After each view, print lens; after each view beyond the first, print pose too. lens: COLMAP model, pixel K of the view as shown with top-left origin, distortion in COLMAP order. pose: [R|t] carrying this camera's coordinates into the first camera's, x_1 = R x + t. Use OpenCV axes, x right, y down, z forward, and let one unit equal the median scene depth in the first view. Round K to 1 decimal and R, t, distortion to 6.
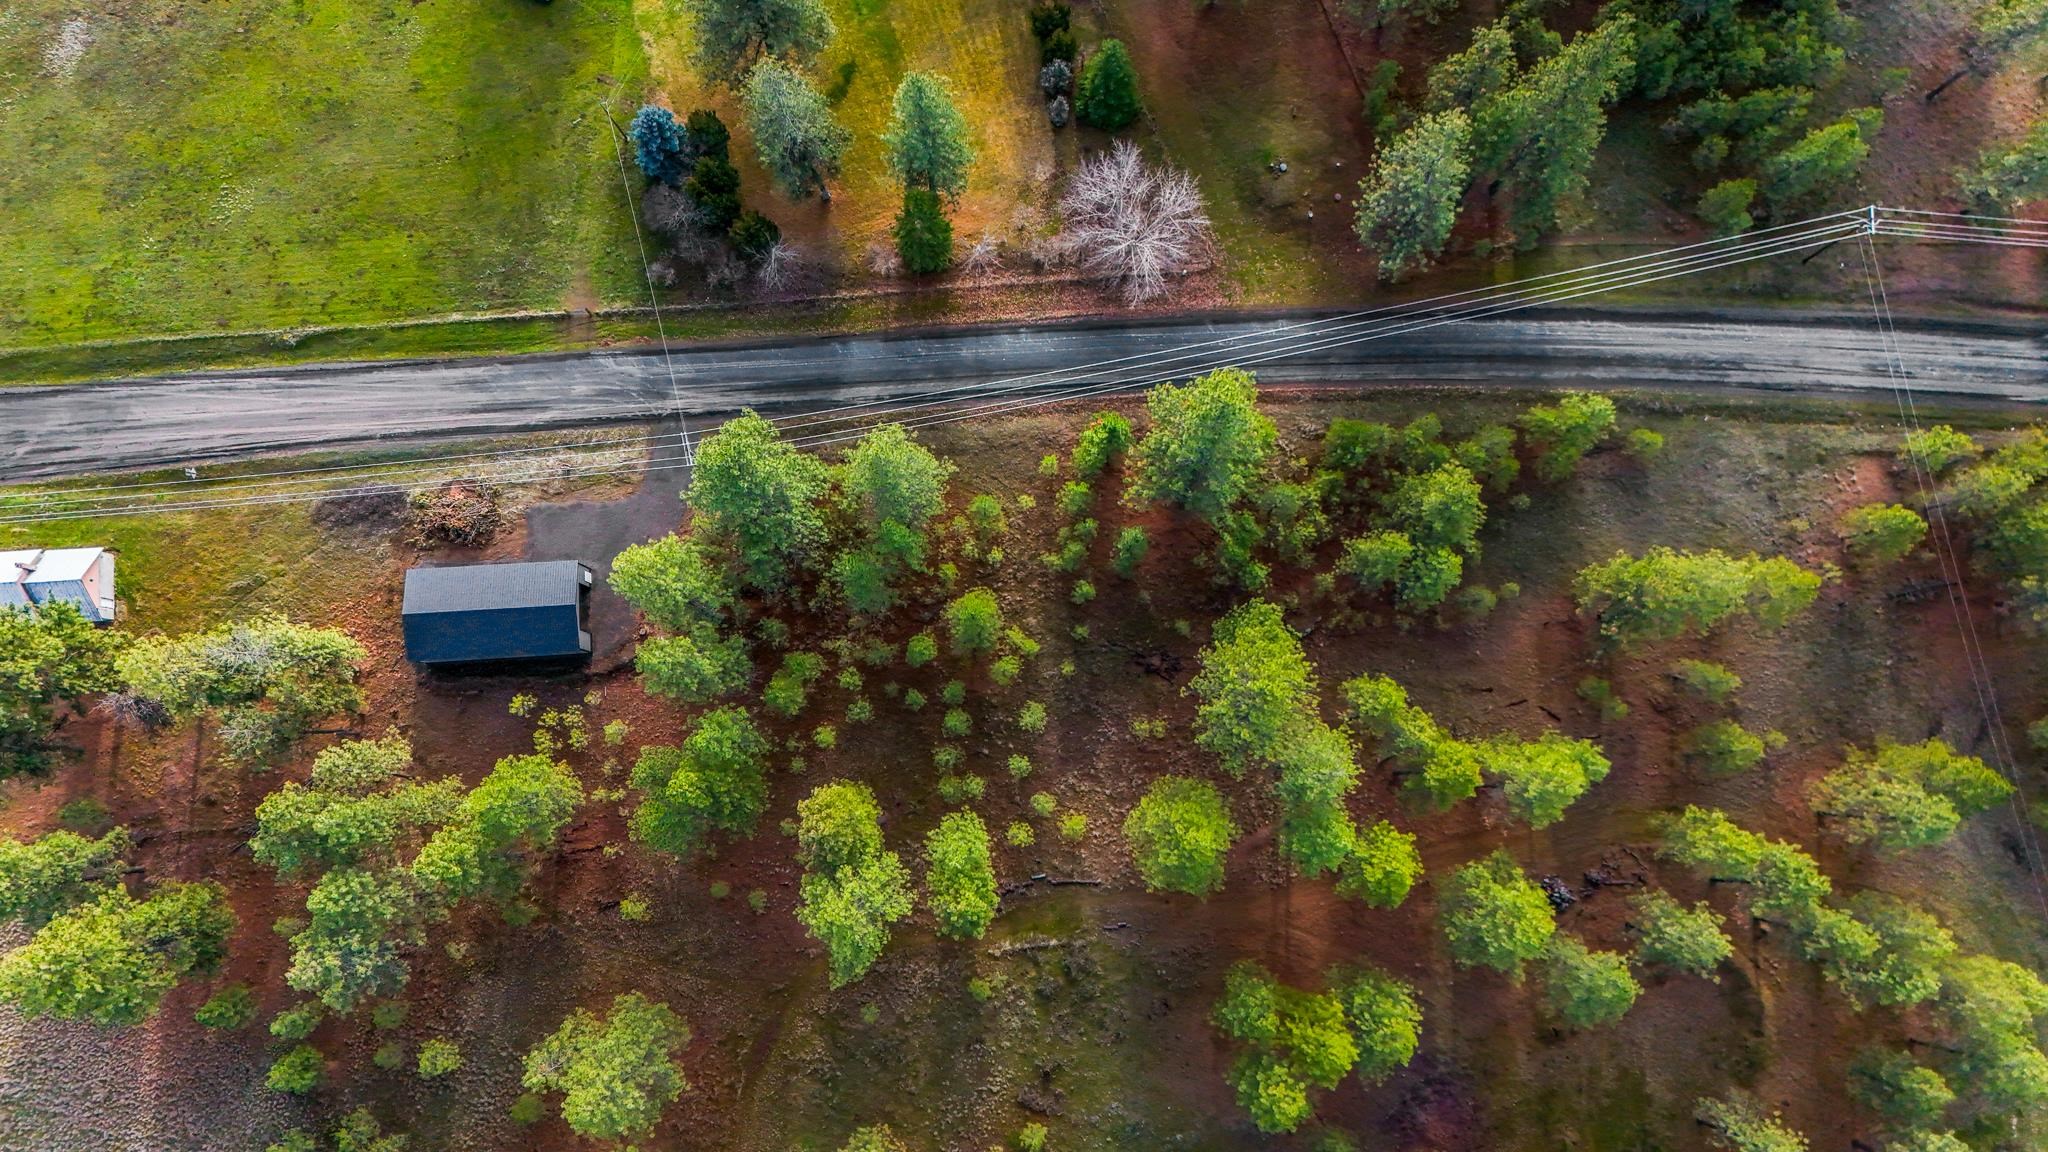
lens RADIAL K [[1516.2, 0, 1024.0], [0, 1516.2, 576.0], [0, 0, 1]] dist [0.082654, -0.068587]
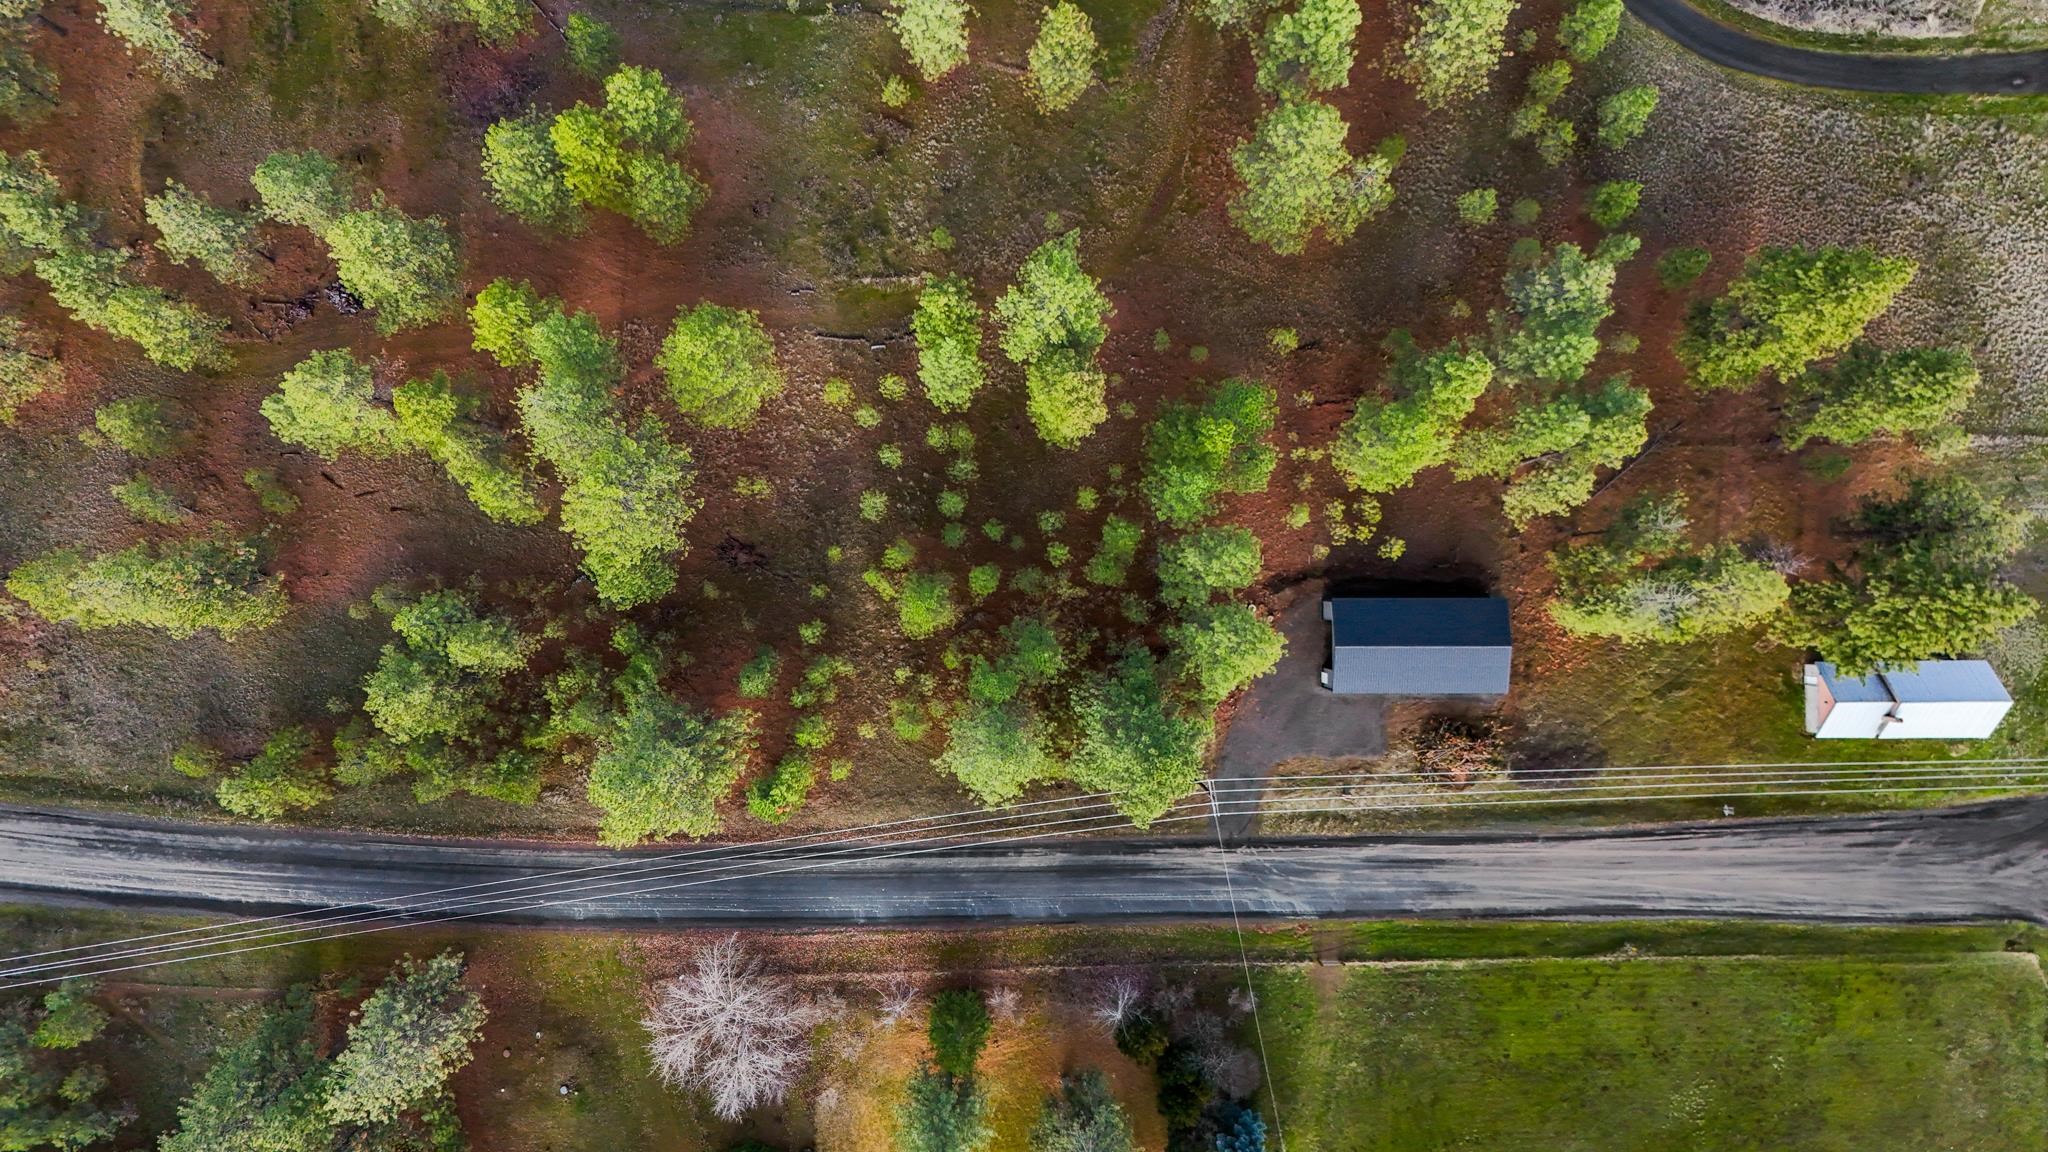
lens RADIAL K [[1508.6, 0, 1018.6], [0, 1508.6, 572.7], [0, 0, 1]] dist [0.086688, -0.080655]
pose [[-0.998036, -0.056376, -0.027309, -0.063673], [0.052273, -0.989755, 0.132864, -0.073678], [-0.034520, 0.131176, 0.990758, 0.047192]]
